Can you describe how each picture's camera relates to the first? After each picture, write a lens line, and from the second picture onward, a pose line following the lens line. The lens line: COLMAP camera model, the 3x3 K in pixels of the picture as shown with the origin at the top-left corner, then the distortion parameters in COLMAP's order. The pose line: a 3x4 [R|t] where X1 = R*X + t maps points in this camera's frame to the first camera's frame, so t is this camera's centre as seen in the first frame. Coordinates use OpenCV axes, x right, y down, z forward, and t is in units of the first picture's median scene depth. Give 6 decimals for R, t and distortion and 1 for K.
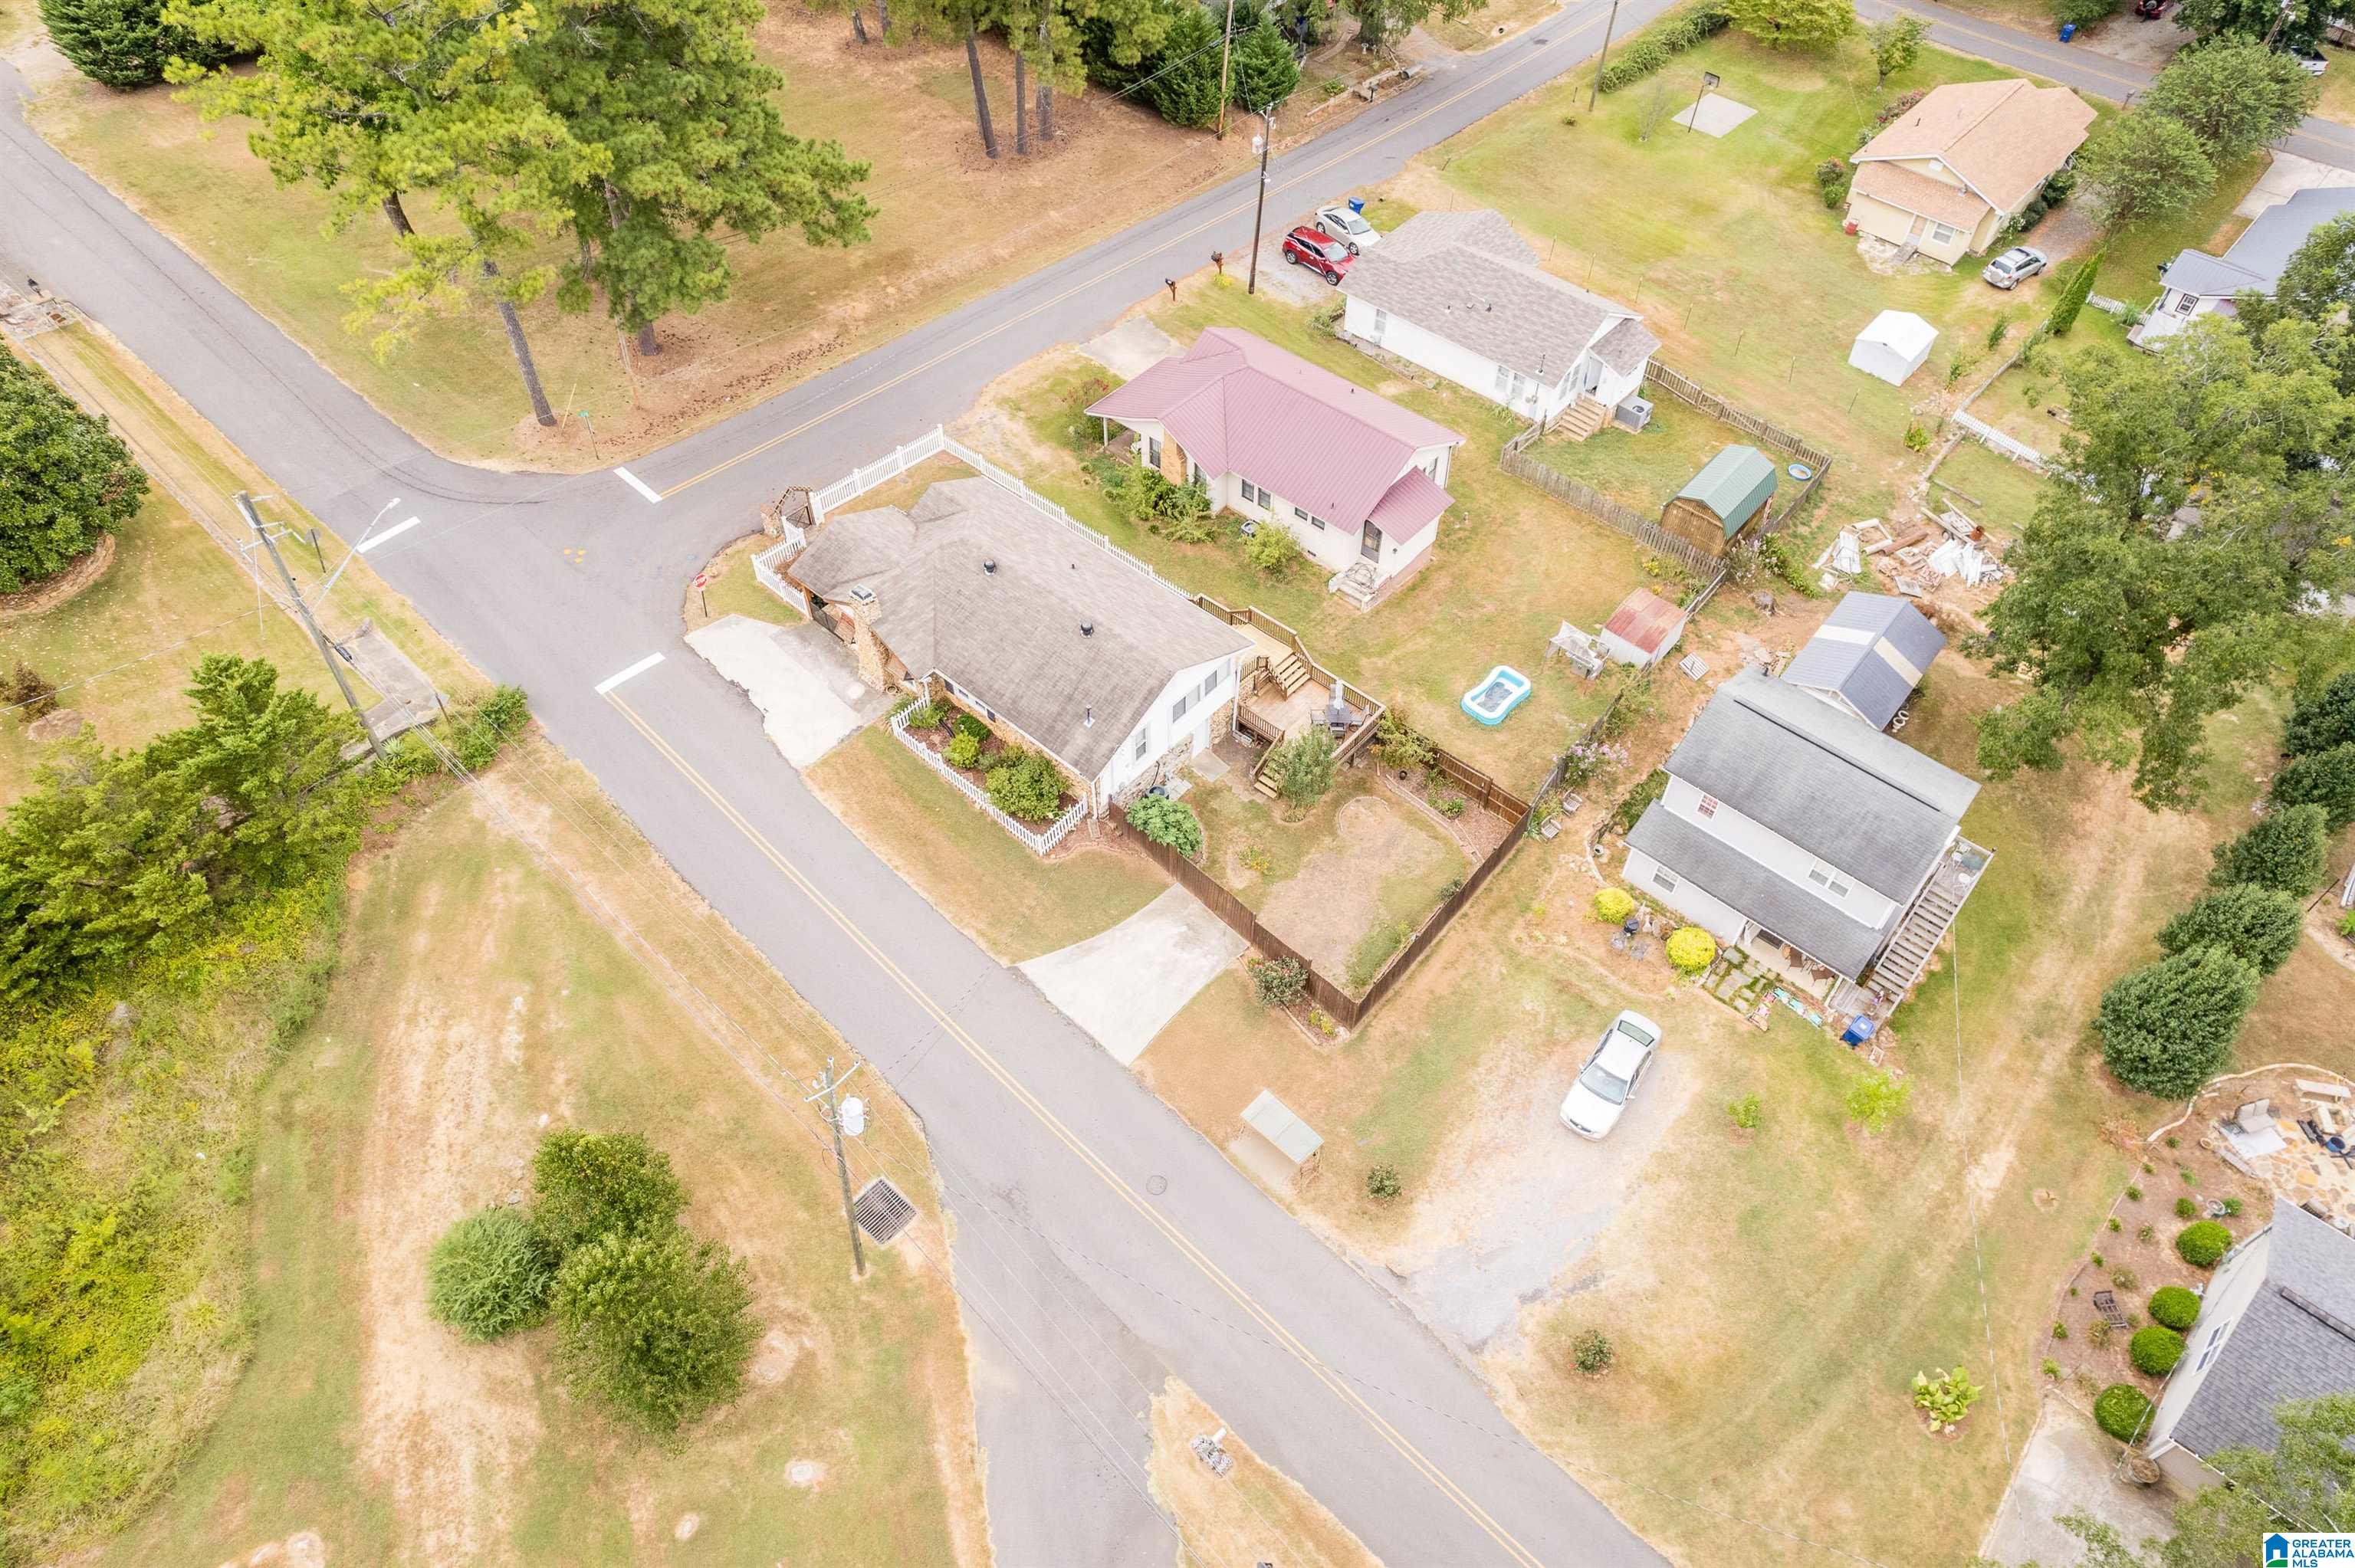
lens RADIAL K [[1508.7, 0, 1174.8], [0, 1508.7, 772.9], [0, 0, 1]] dist [-0.088206, 0.079875]
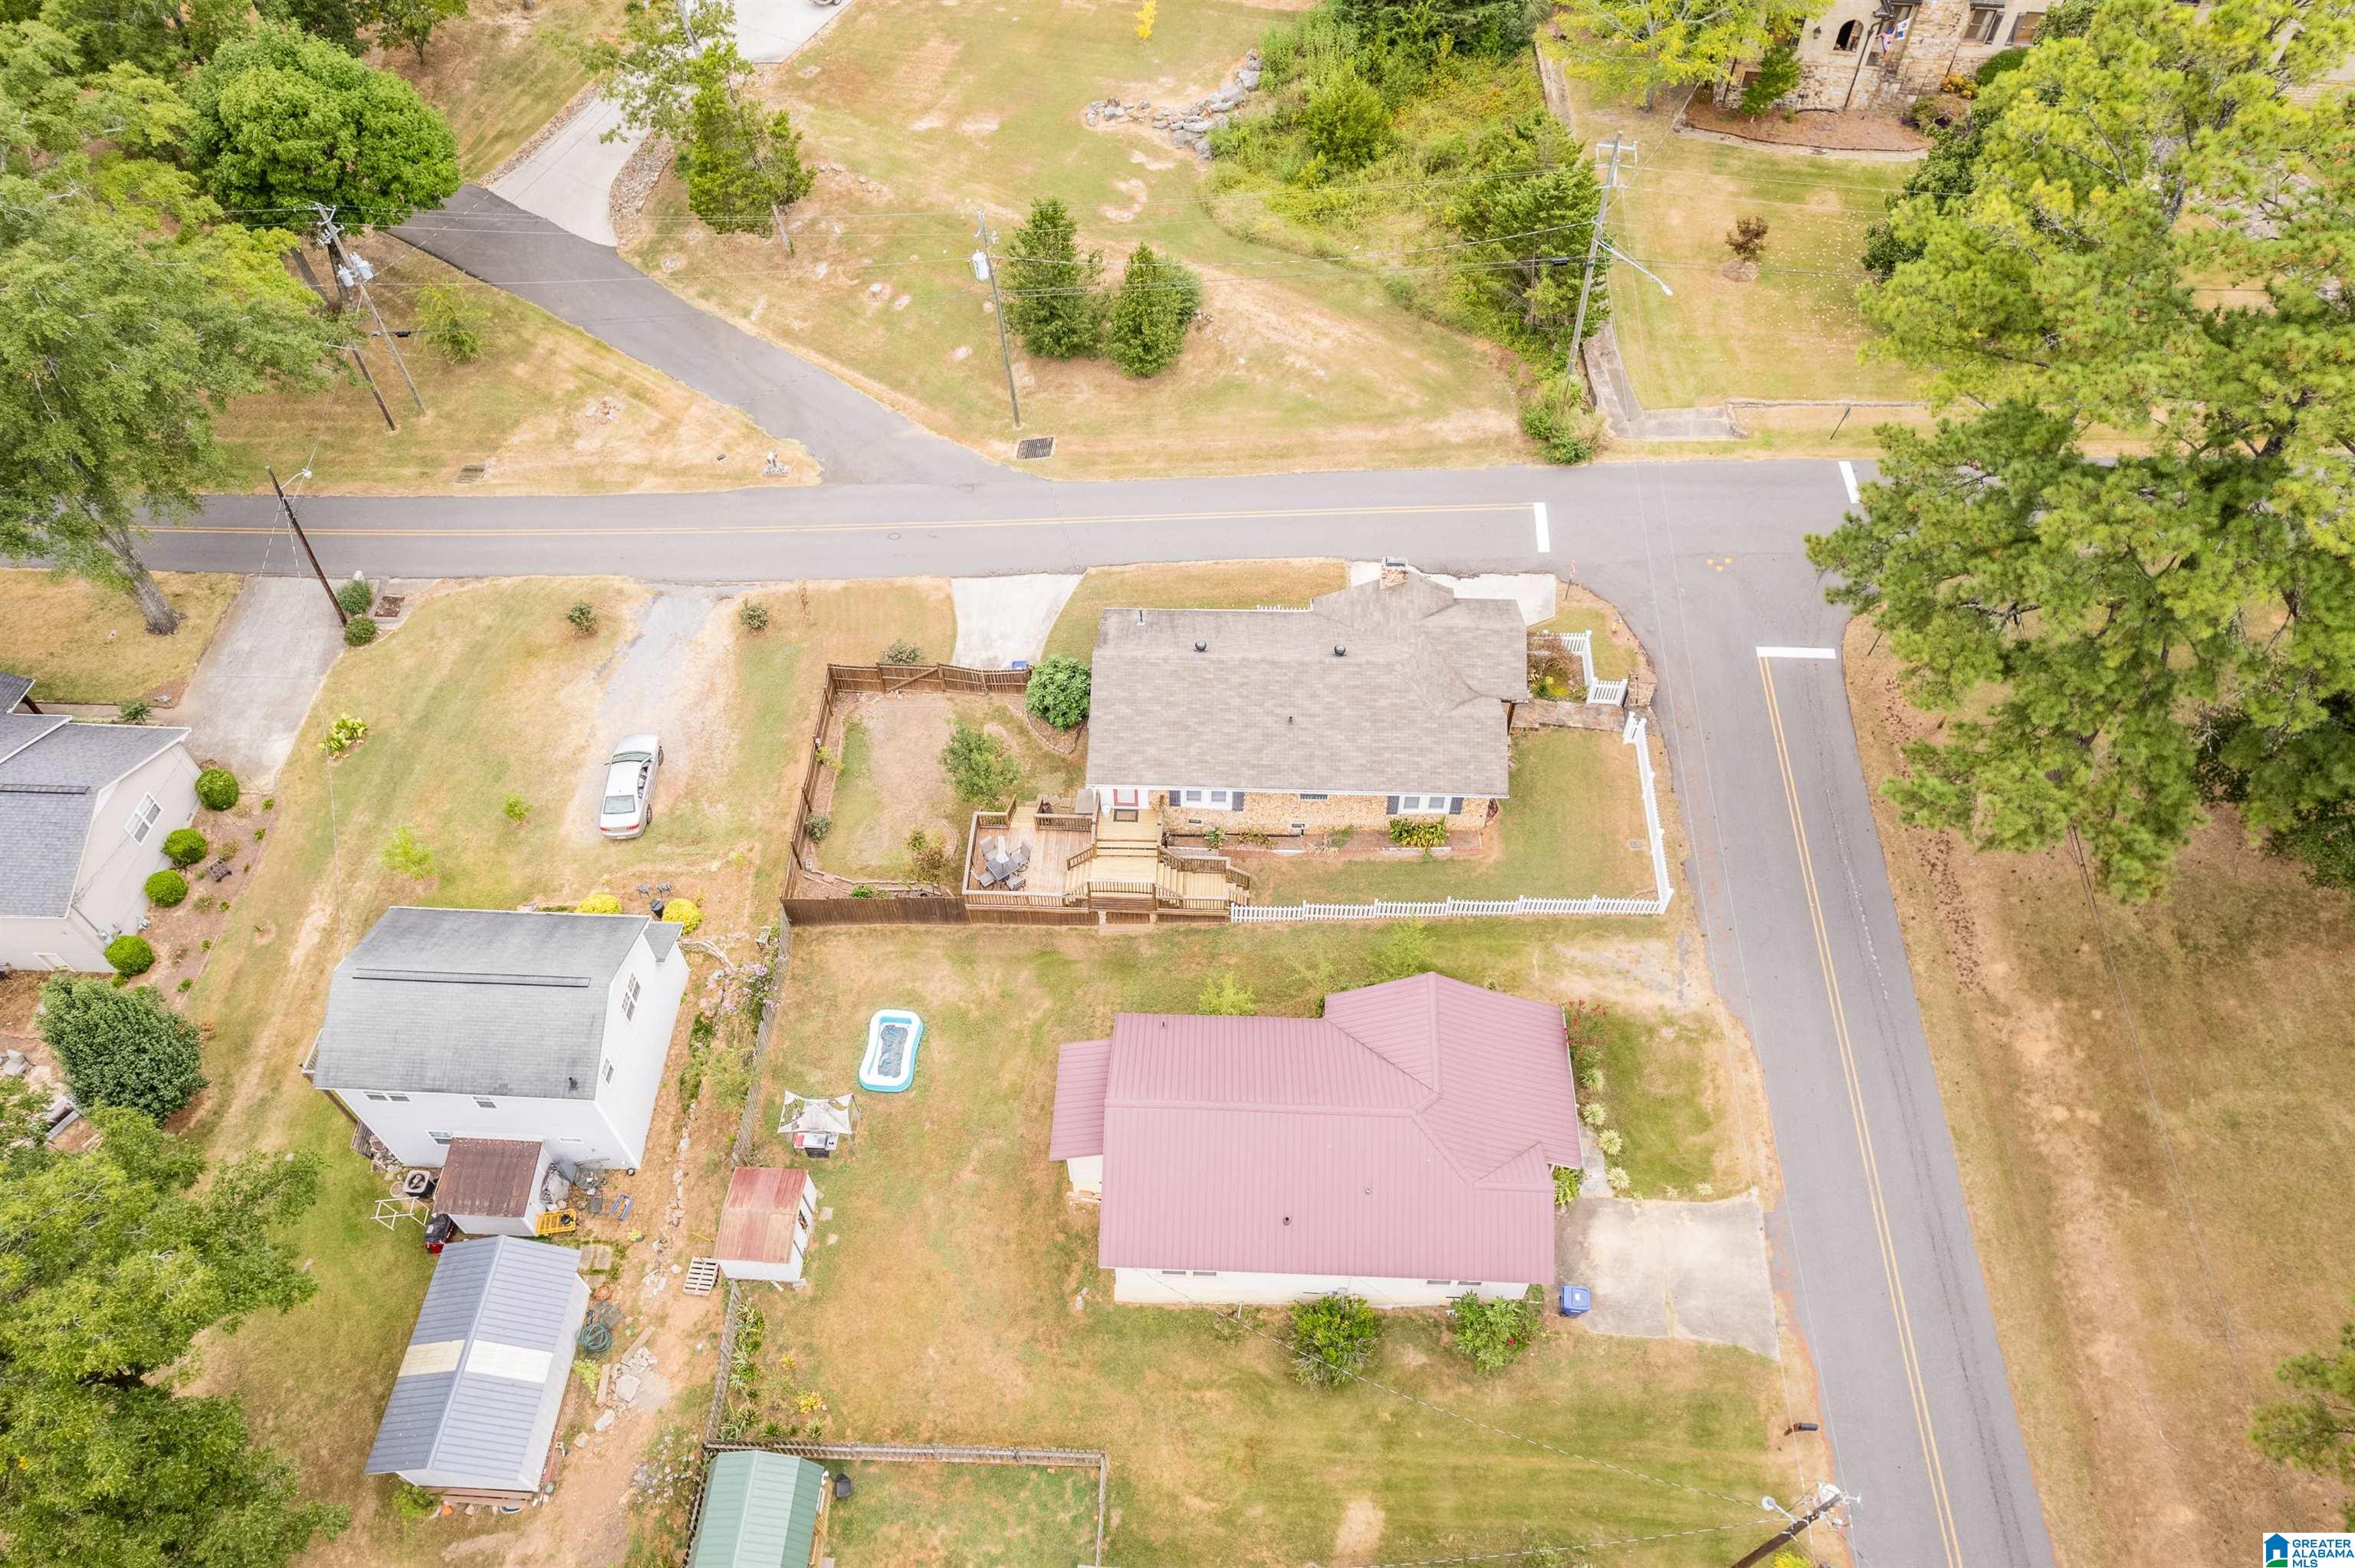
lens RADIAL K [[1508.7, 0, 1174.8], [0, 1508.7, 772.9], [0, 0, 1]] dist [-0.088206, 0.079875]
pose [[-0.779251, 0.491375, -0.388997, 0.389069], [-0.474973, -0.058108, 0.878080, -0.981025], [0.408863, 0.869007, 0.278671, 0.791462]]
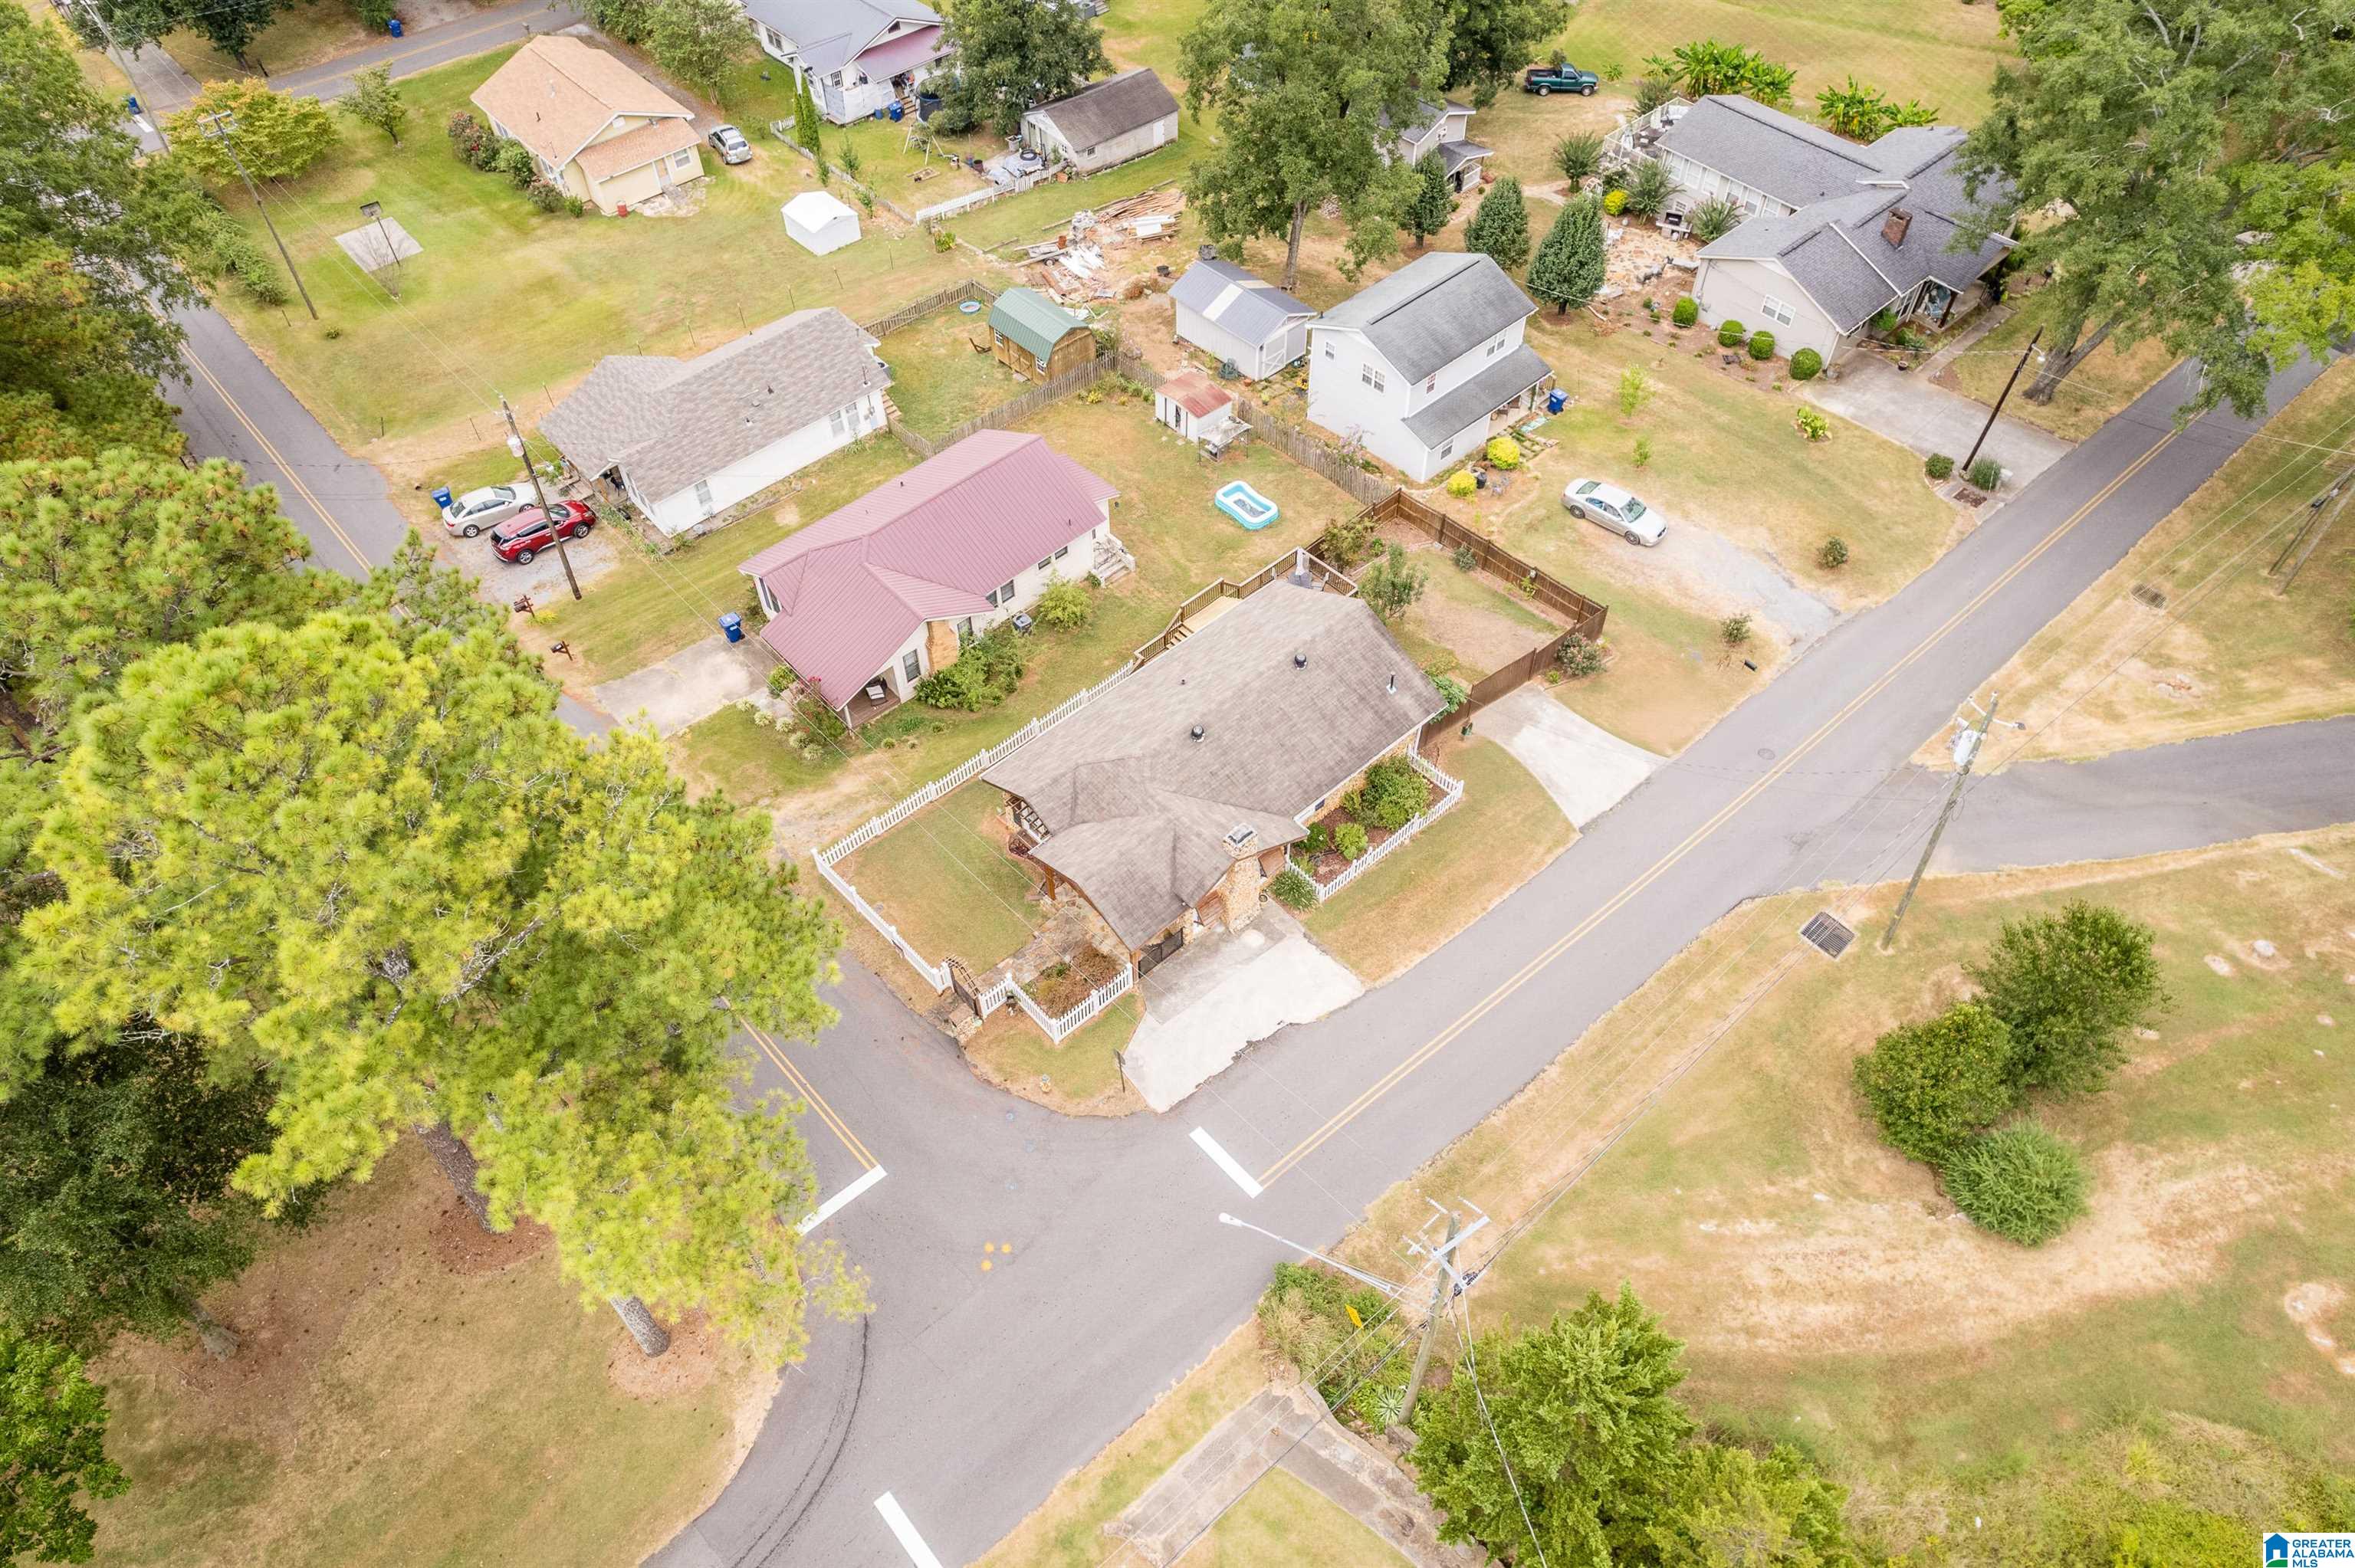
lens RADIAL K [[1508.7, 0, 1174.8], [0, 1508.7, 772.9], [0, 0, 1]] dist [-0.088206, 0.079875]
pose [[0.106302, -0.766383, 0.633528, -0.758647], [0.772394, 0.464884, 0.432771, -0.559375], [-0.626185, 0.443329, 0.641367, 0.451371]]
